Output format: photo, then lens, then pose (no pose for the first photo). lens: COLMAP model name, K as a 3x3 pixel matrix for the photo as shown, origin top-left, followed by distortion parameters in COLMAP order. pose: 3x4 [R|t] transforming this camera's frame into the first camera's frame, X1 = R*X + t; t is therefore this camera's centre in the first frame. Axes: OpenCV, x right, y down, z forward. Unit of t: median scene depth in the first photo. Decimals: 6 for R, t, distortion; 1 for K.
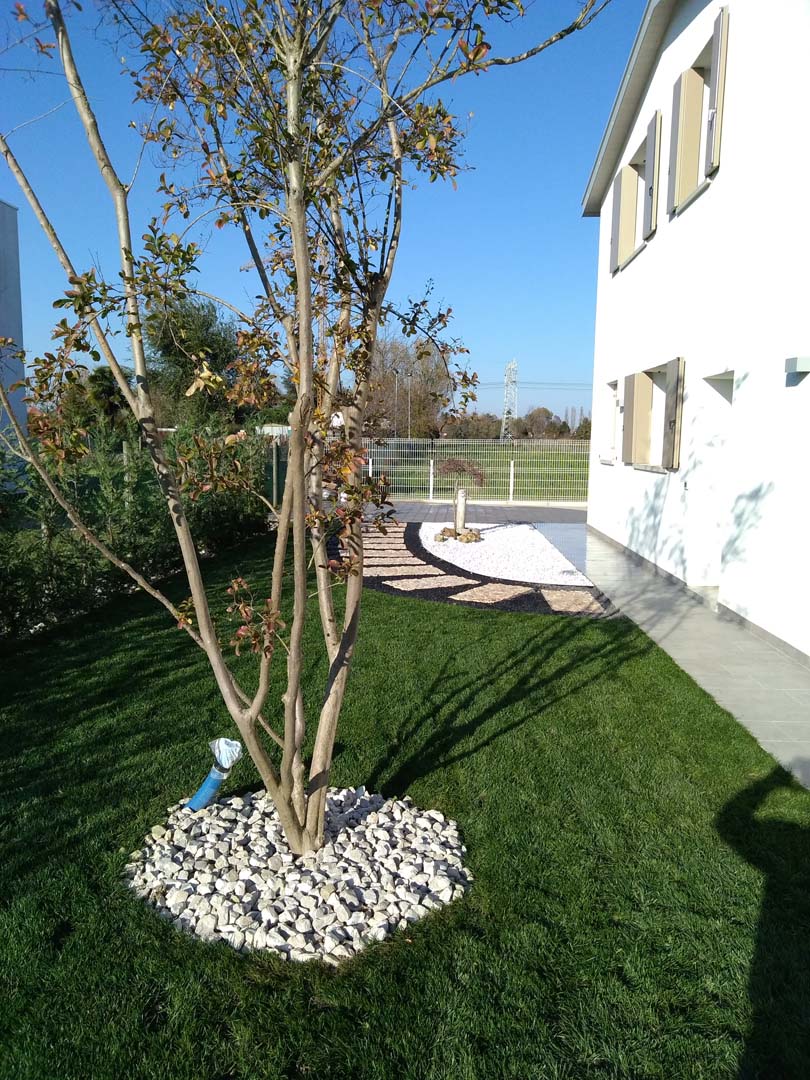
lens RADIAL K [[812.2, 0, 399.7], [0, 812.2, 539.9], [0, 0, 1]] dist [0.031345, 0.000150]
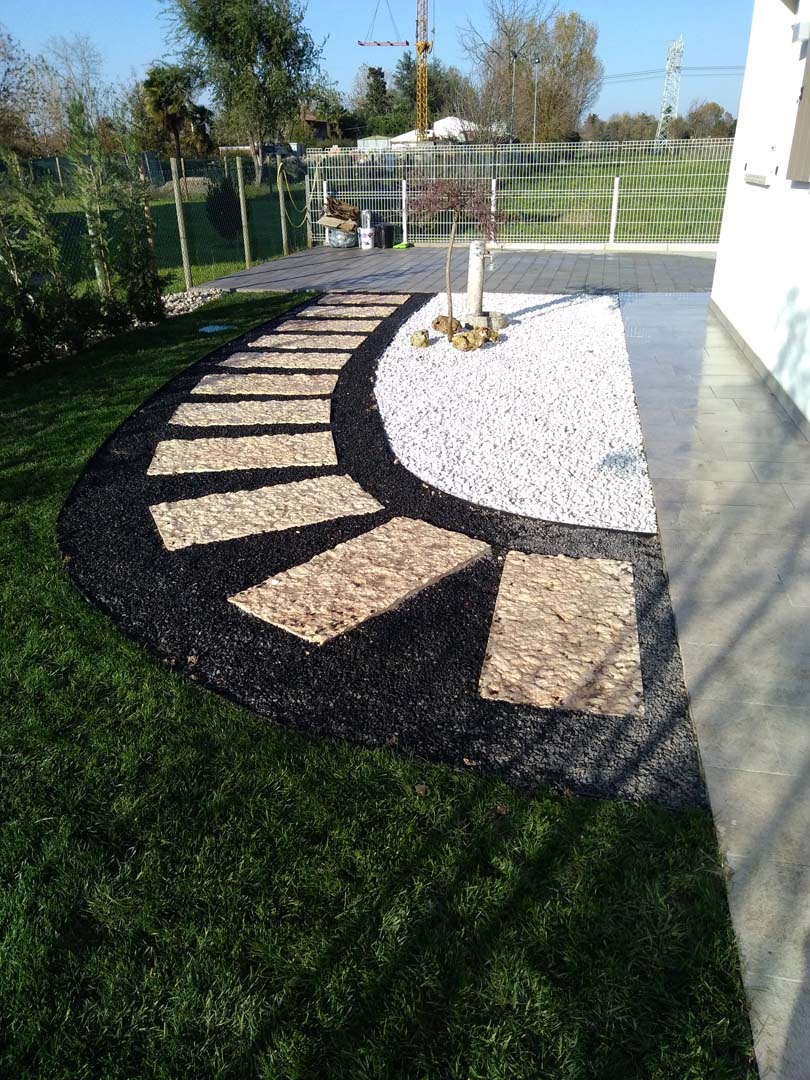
lens RADIAL K [[812.2, 0, 413.0], [0, 812.2, 546.5], [0, 0, 1]] dist [0.031345, 0.000150]
pose [[0.989649, 0.028494, -0.140655, 0.101353], [0.017710, 0.948352, 0.316725, -0.035590], [0.142415, -0.315937, 0.938031, 0.350684]]
